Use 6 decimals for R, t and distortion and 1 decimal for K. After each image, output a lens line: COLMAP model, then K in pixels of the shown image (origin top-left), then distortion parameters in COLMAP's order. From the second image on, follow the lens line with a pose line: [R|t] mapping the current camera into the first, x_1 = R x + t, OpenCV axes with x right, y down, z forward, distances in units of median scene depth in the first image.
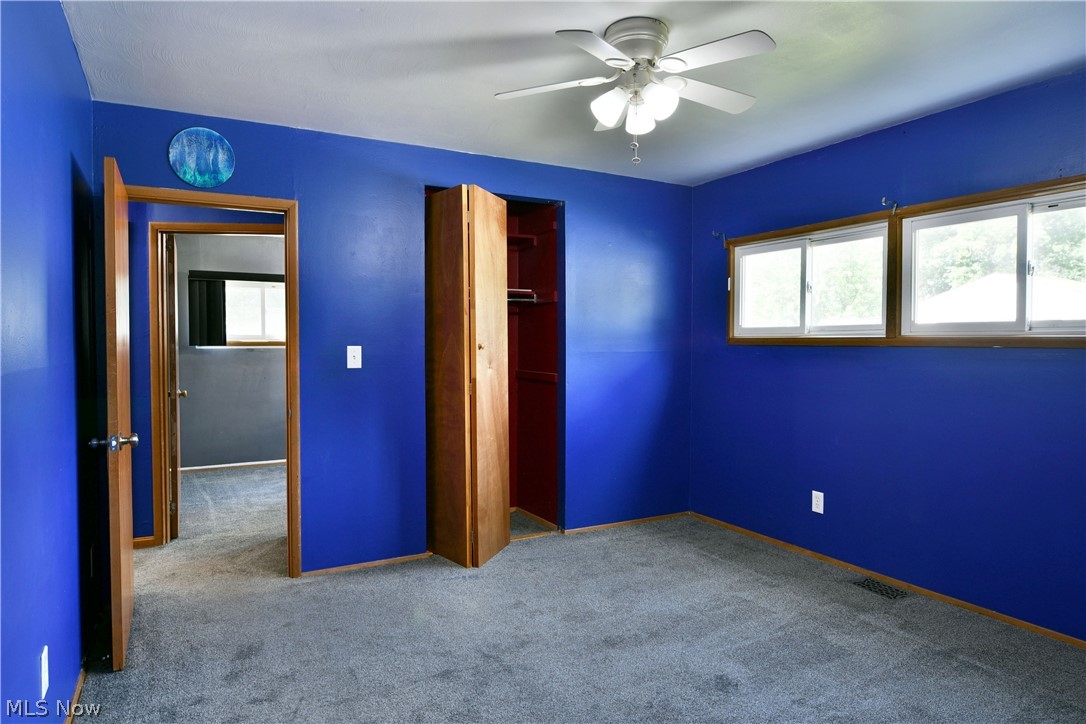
lens RADIAL K [[660.5, 0, 563.6], [0, 660.5, 356.1], [0, 0, 1]] dist [-0.010598, -0.005431]
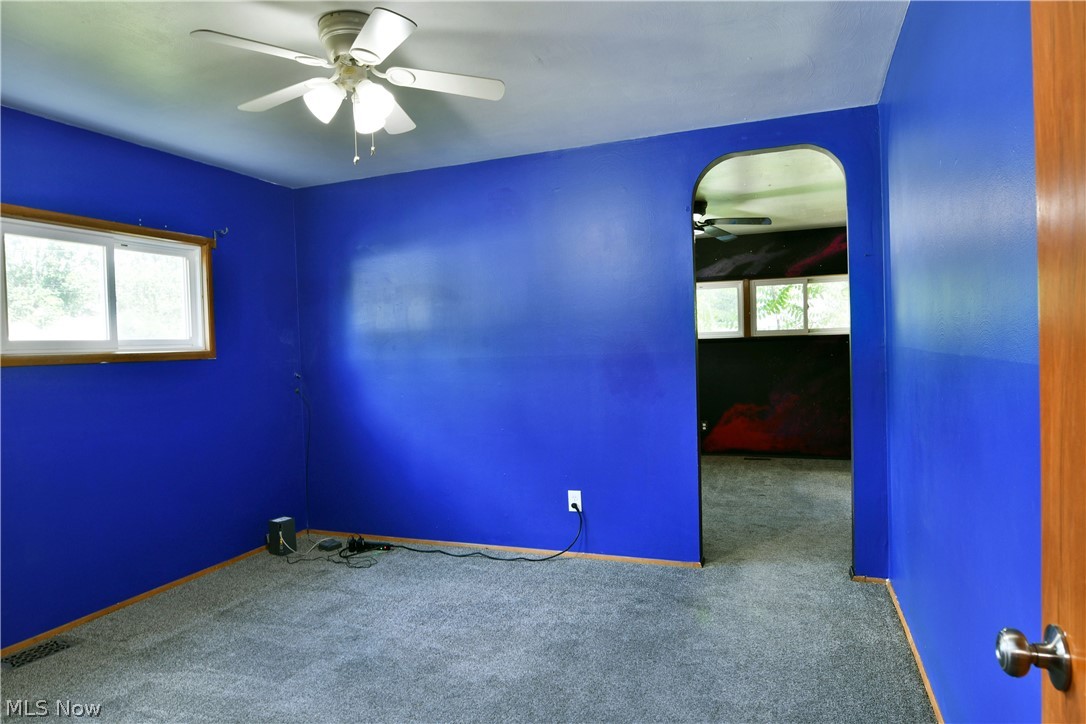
lens RADIAL K [[660.5, 0, 528.5], [0, 660.5, 364.4], [0, 0, 1]] dist [-0.010598, -0.005431]
pose [[-0.611790, -0.007834, 0.790982, -0.548905], [0.048965, 0.997658, 0.047753, -0.025663], [-0.789503, 0.067946, -0.609974, 0.956231]]
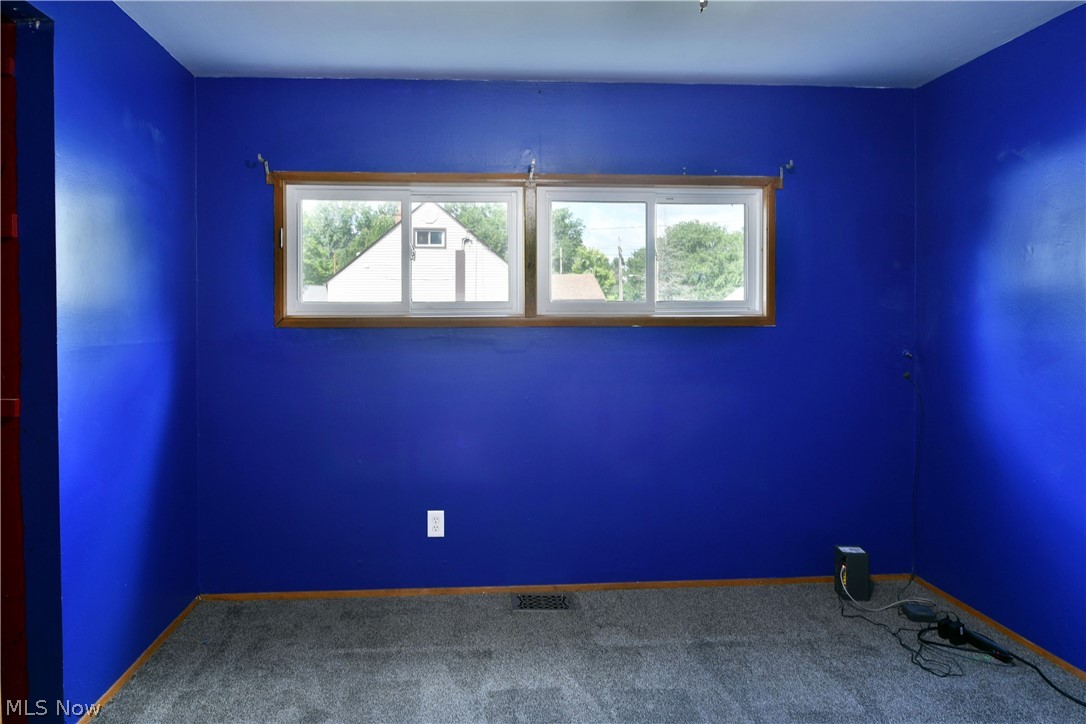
lens RADIAL K [[660.5, 0, 554.2], [0, 660.5, 328.8], [0, 0, 1]] dist [-0.010598, -0.005431]
pose [[0.447350, -0.016464, 0.894207, -0.288312], [0.024791, 0.999675, 0.006004, -0.017224], [-0.894015, 0.019483, 0.447613, 0.567913]]
